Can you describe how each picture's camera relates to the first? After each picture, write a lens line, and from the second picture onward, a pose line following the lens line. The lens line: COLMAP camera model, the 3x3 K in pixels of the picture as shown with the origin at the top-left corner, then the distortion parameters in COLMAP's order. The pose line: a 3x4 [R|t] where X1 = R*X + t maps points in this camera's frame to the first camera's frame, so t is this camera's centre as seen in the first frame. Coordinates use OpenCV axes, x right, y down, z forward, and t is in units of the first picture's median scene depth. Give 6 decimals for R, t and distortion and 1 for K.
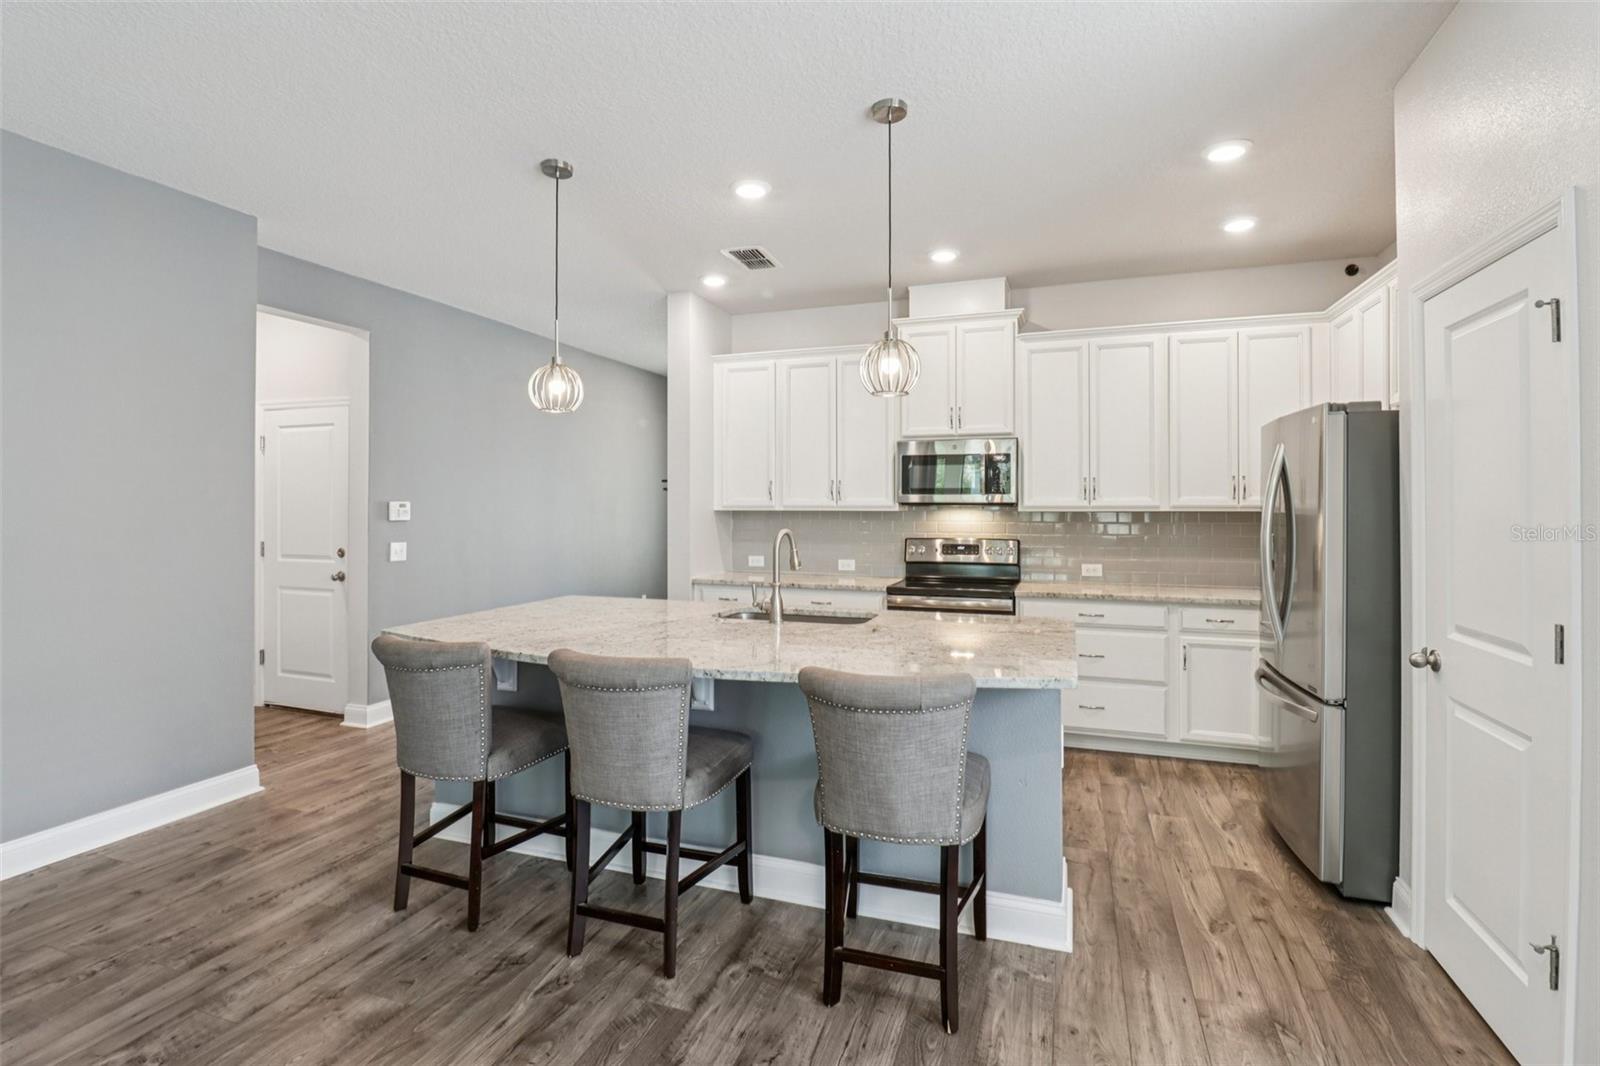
lens RADIAL K [[753.2, 0, 804.5], [0, 753.2, 504.6], [0, 0, 1]] dist [-0.000070, -0.008110]
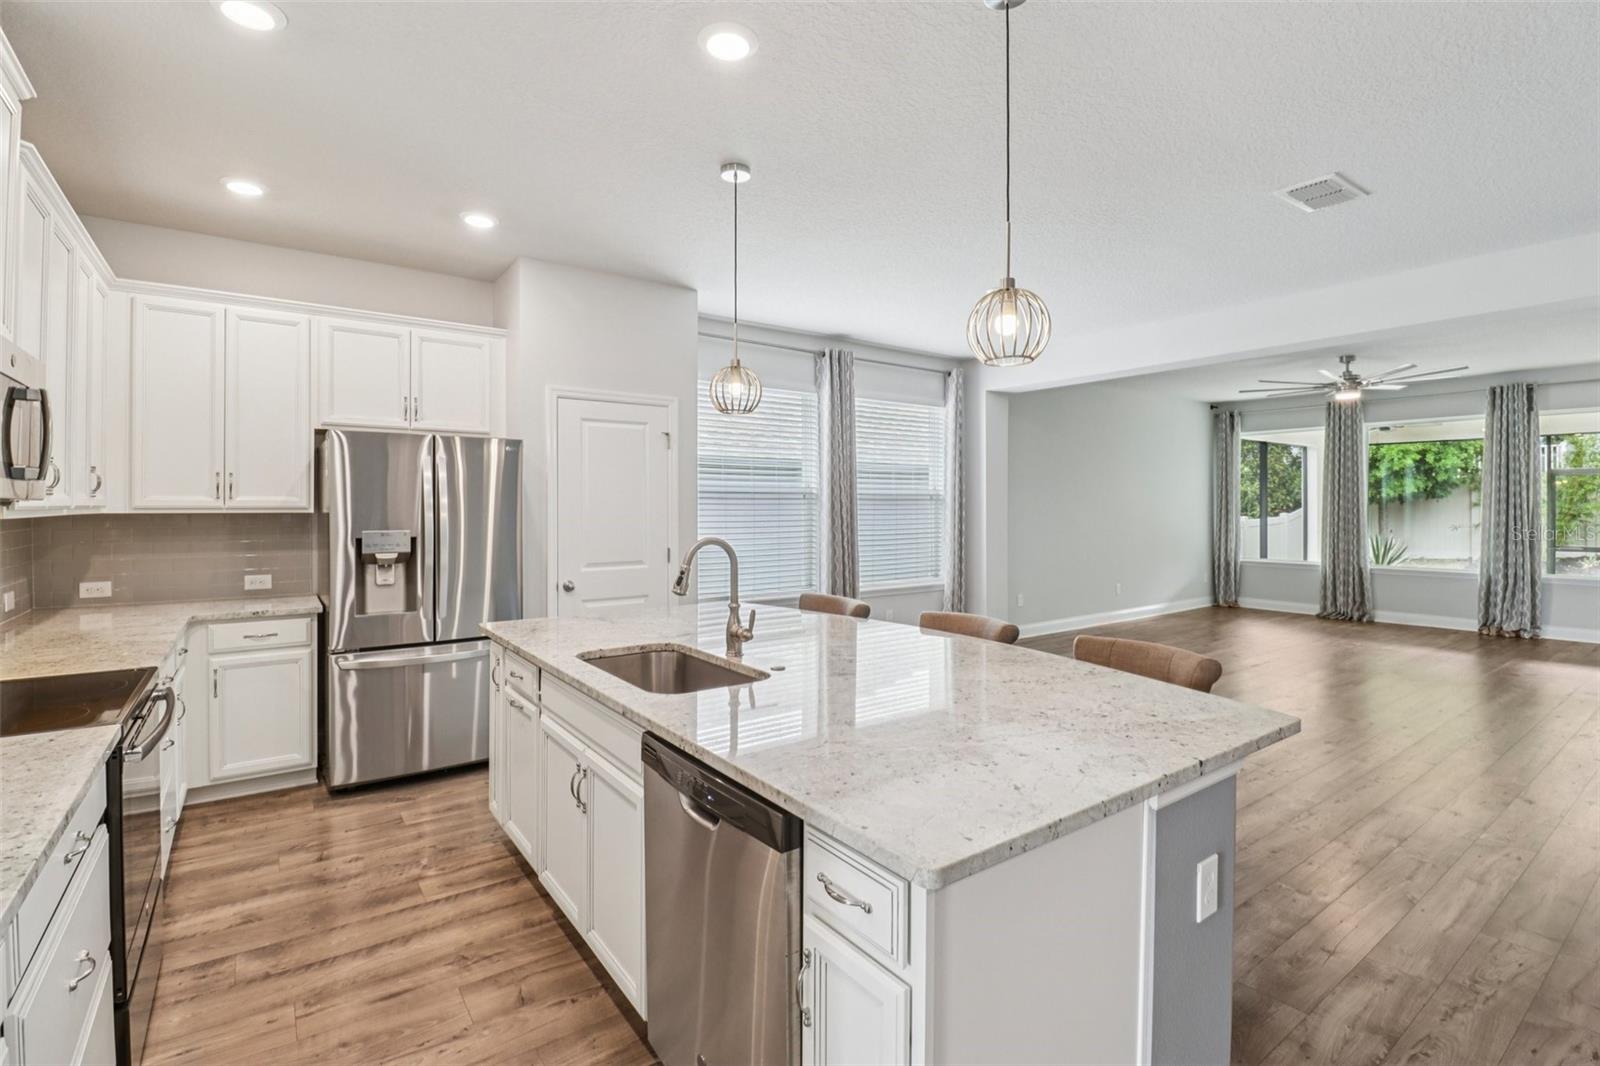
lens RADIAL K [[753.2, 0, 804.5], [0, 753.2, 504.6], [0, 0, 1]] dist [-0.000070, -0.008110]
pose [[-0.820315, 0.003045, 0.571903, -0.384059], [0.000764, 0.999991, -0.004230, 0.003469], [-0.571911, -0.003033, -0.820310, 1.115568]]
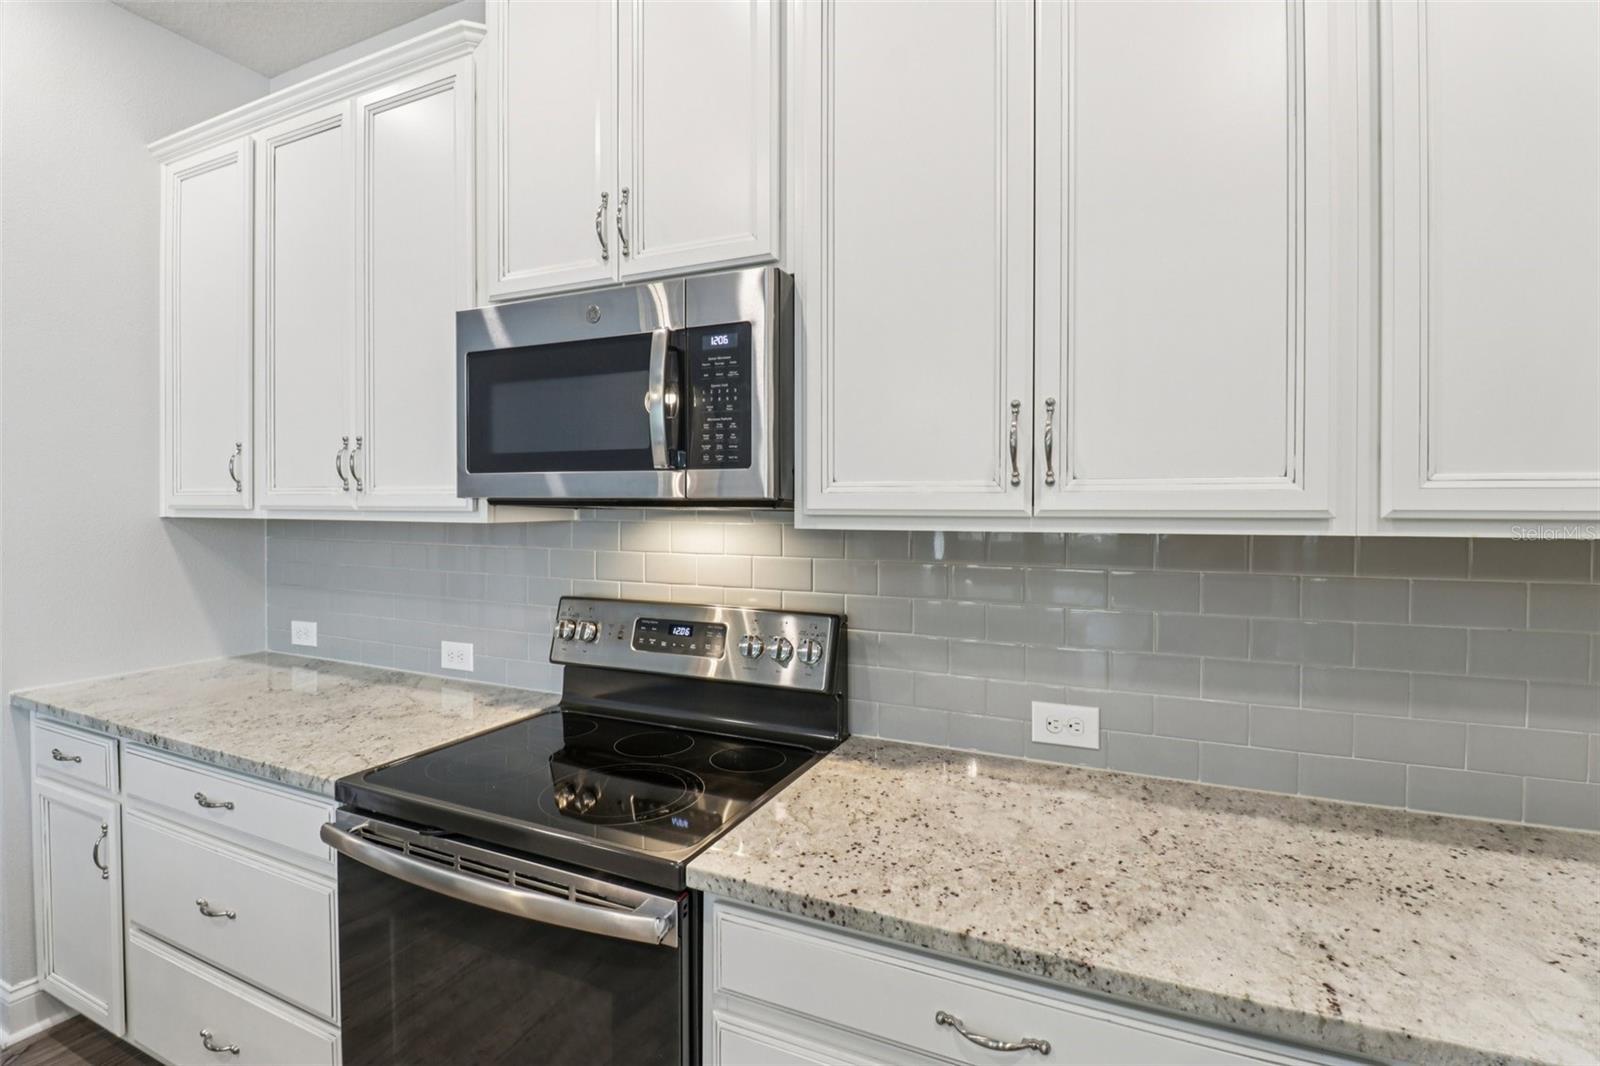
lens RADIAL K [[753.2, 0, 804.5], [0, 753.2, 504.6], [0, 0, 1]] dist [-0.000070, -0.008110]
pose [[0.994314, 0.002534, -0.106457, 0.324826], [-0.001797, 0.999974, 0.007019, -0.002177], [0.106472, -0.006788, 0.994293, 0.727332]]
